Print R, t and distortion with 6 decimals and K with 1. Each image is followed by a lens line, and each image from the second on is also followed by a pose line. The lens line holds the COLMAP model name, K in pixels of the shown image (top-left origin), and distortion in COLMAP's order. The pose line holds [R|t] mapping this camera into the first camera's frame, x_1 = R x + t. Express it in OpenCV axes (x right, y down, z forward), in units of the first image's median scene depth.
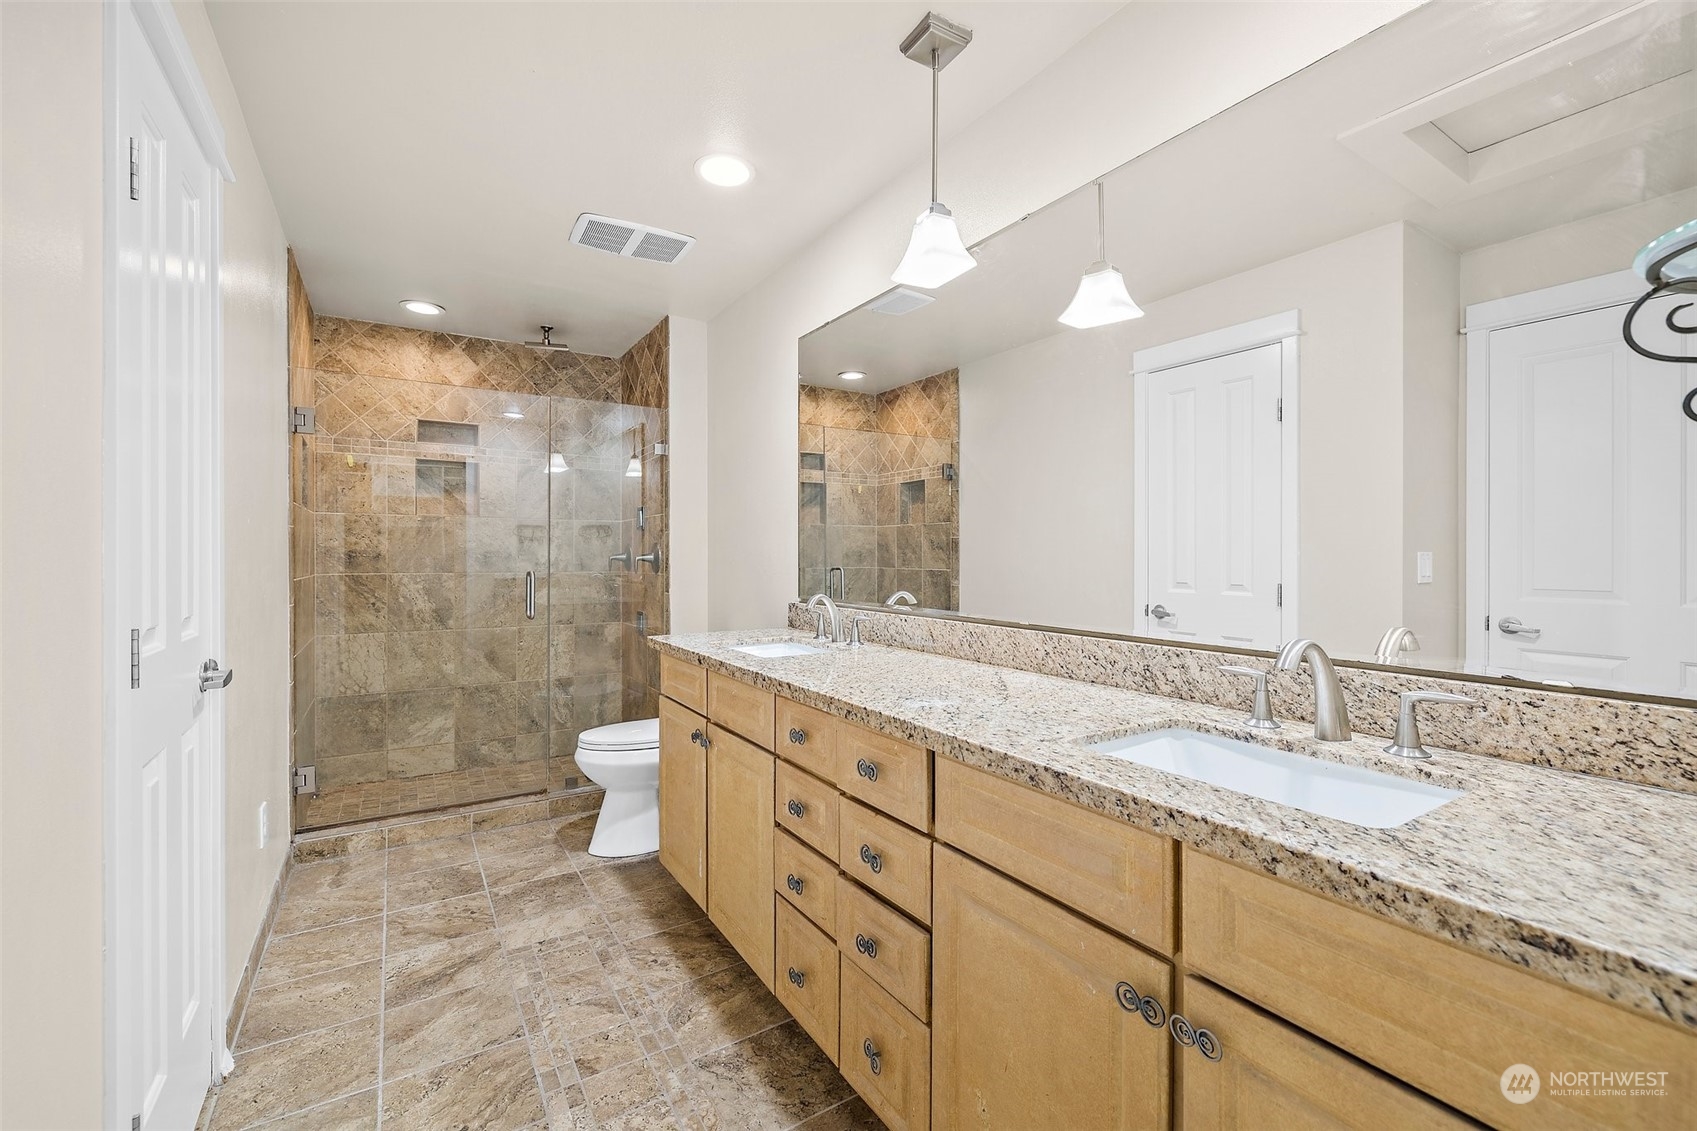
lens RADIAL K [[719.8, 0, 849.6], [0, 719.8, 558.6], [0, 0, 1]] dist [0.001010, 0.000029]
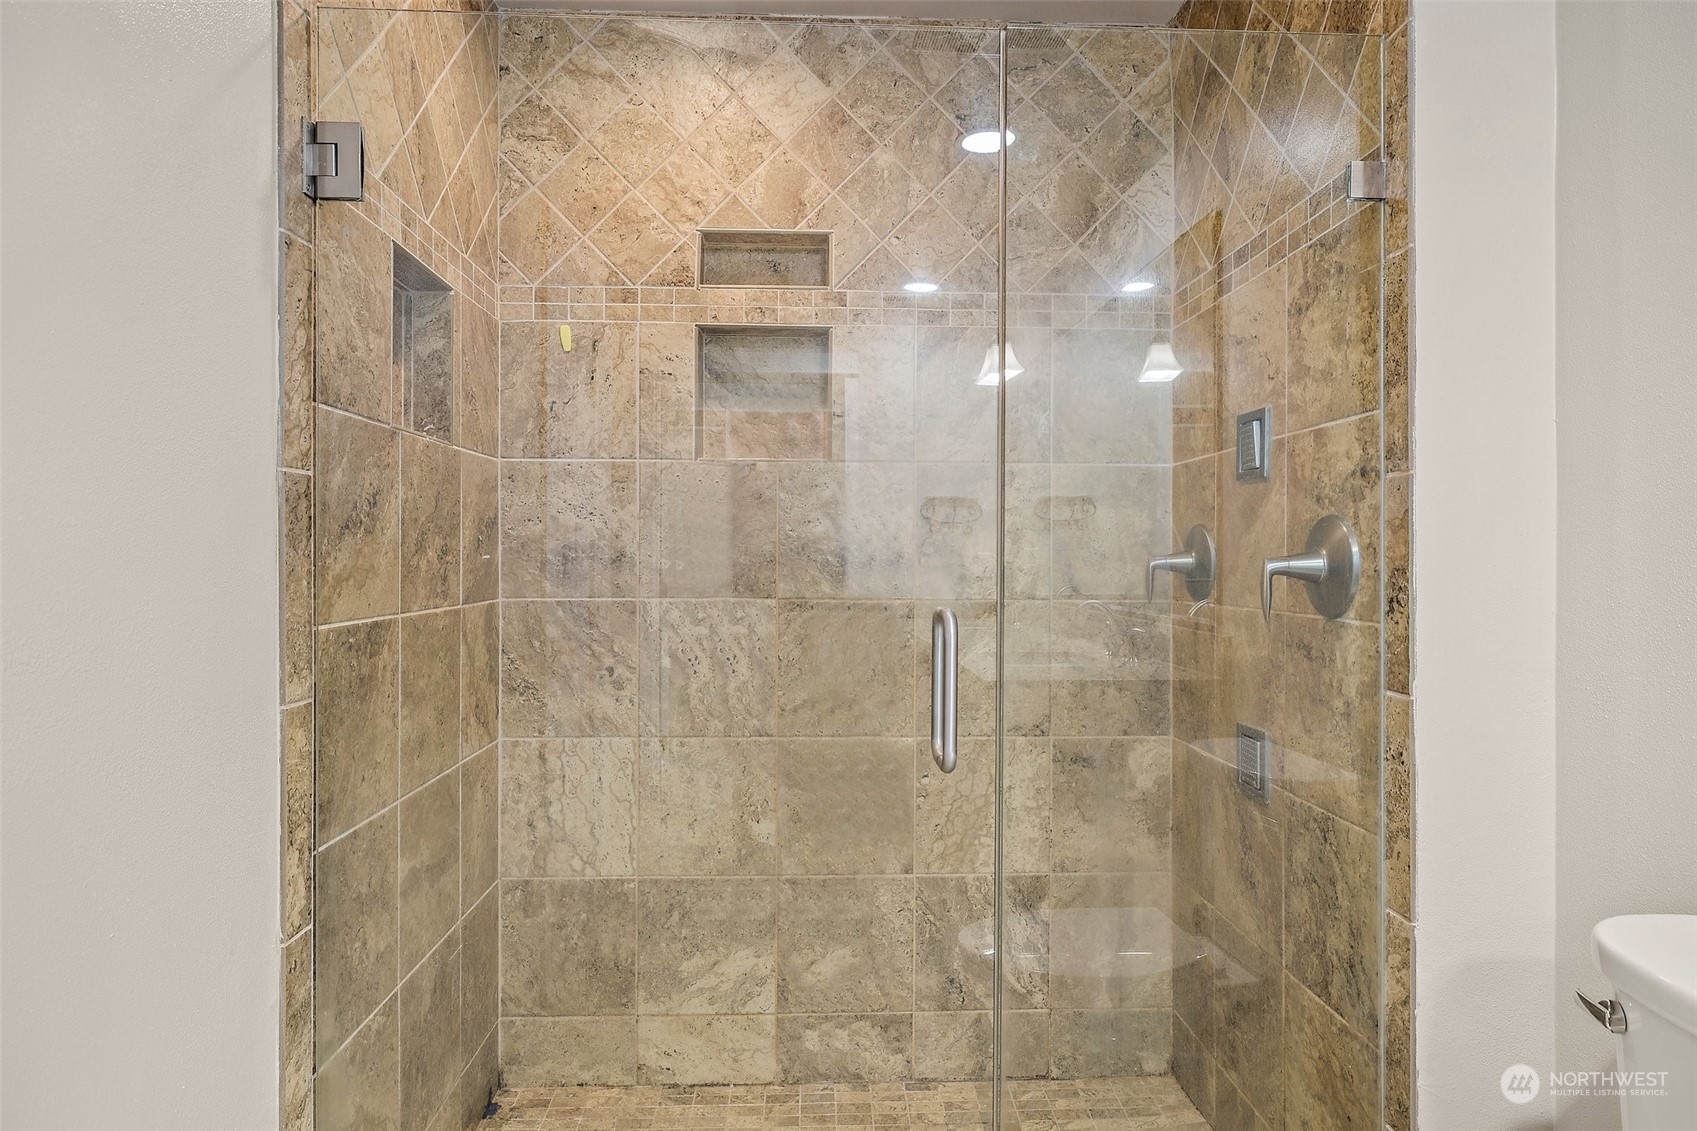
lens RADIAL K [[1030.1, 0, 847.3], [0, 1030.1, 558.8], [0, 0, 1]] dist [0.009017, 0.000298]
pose [[0.871742, 0.003679, -0.489952, -0.230139], [-0.002569, 0.999992, 0.002938, -0.005054], [0.489959, -0.001303, 0.871744, 0.516818]]
